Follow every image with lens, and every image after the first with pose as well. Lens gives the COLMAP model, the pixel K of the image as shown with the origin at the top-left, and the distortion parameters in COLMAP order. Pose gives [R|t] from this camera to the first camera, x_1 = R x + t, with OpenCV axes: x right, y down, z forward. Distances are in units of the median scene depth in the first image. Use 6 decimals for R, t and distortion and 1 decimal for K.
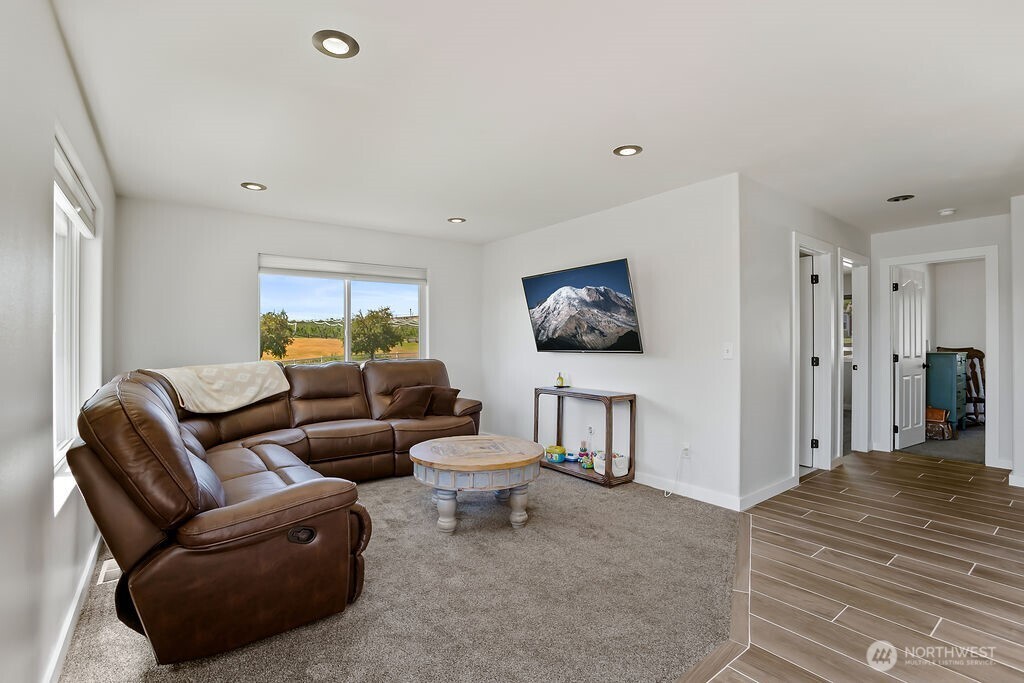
lens RADIAL K [[476.2, 0, 510.0], [0, 476.2, 344.1], [0, 0, 1]] dist [-0.026533, 0.007911]
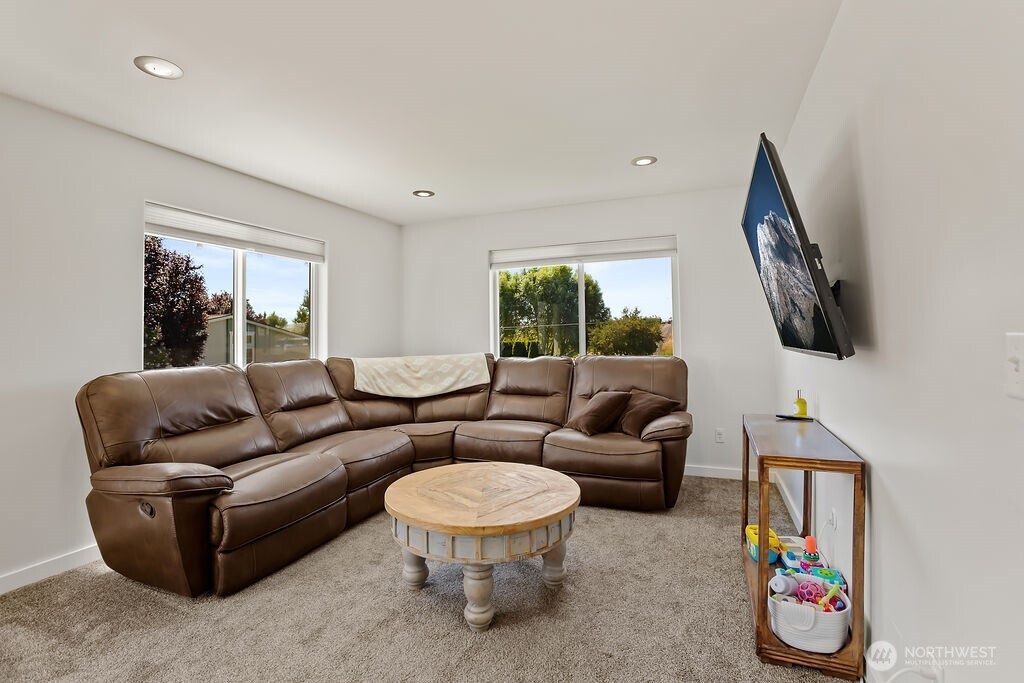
lens RADIAL K [[476.2, 0, 513.3], [0, 476.2, 338.5], [0, 0, 1]] dist [-0.026533, 0.007911]
pose [[0.503665, -0.006632, -0.863874, 0.520406], [0.007865, 0.999964, -0.003091, 0.008047], [0.863863, -0.005237, 0.503699, 0.653601]]
